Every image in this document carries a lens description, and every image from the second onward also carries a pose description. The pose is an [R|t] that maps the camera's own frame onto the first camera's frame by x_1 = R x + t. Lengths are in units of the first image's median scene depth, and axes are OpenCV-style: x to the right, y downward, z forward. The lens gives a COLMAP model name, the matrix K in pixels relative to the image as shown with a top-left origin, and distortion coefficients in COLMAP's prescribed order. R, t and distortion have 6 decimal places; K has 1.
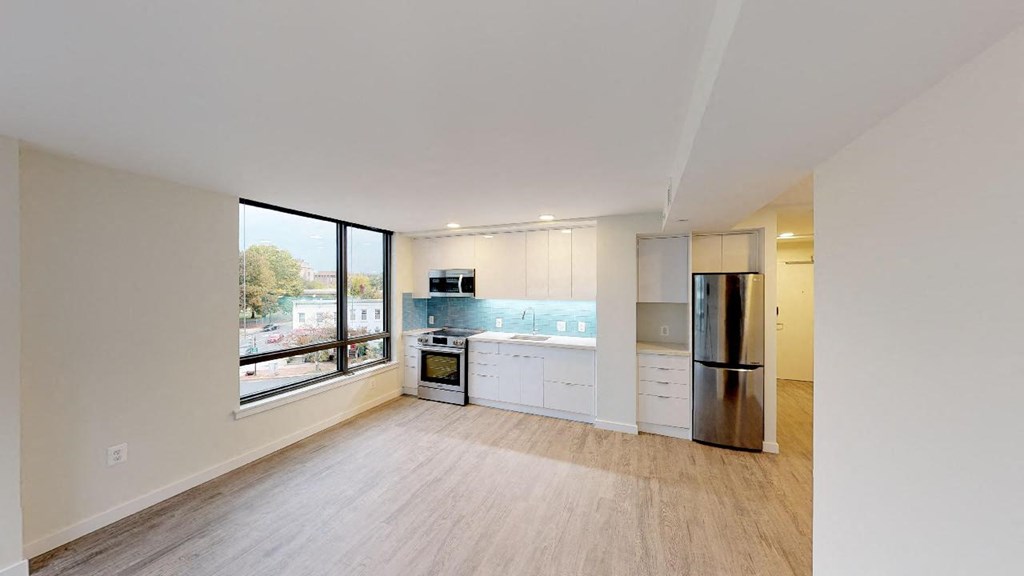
lens RADIAL K [[323.5, 0, 511.6], [0, 323.5, 289.1], [0, 0, 1]] dist [-0.001383, -0.000132]
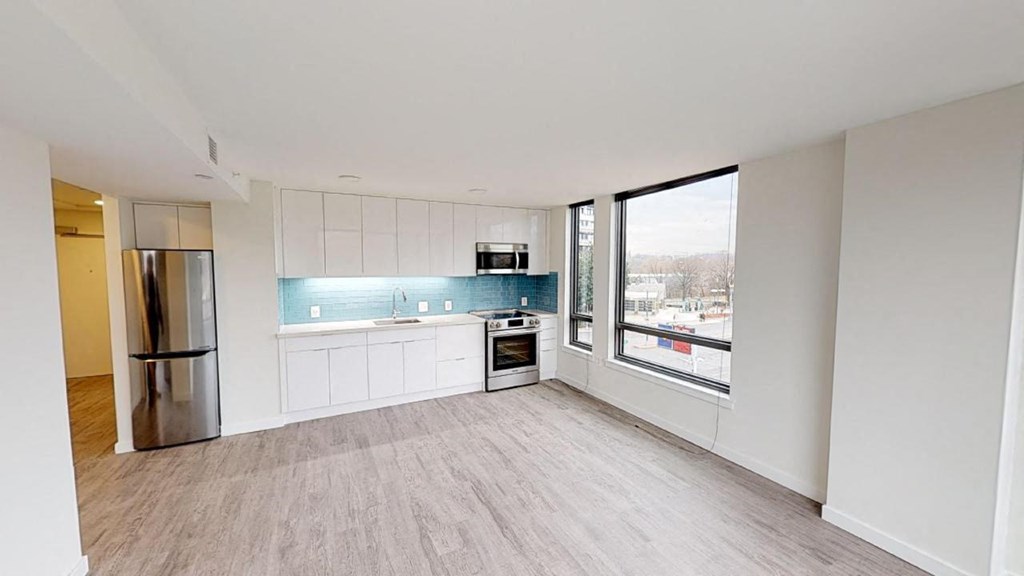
lens RADIAL K [[366.8, 0, 515.8], [0, 366.8, 291.1], [0, 0, 1]] dist [-0.008771, 0.000091]
pose [[0.629686, -0.062749, 0.774312, -1.196376], [0.003810, 0.996970, 0.077694, -0.011093], [-0.776841, -0.045972, 0.628017, 0.416872]]
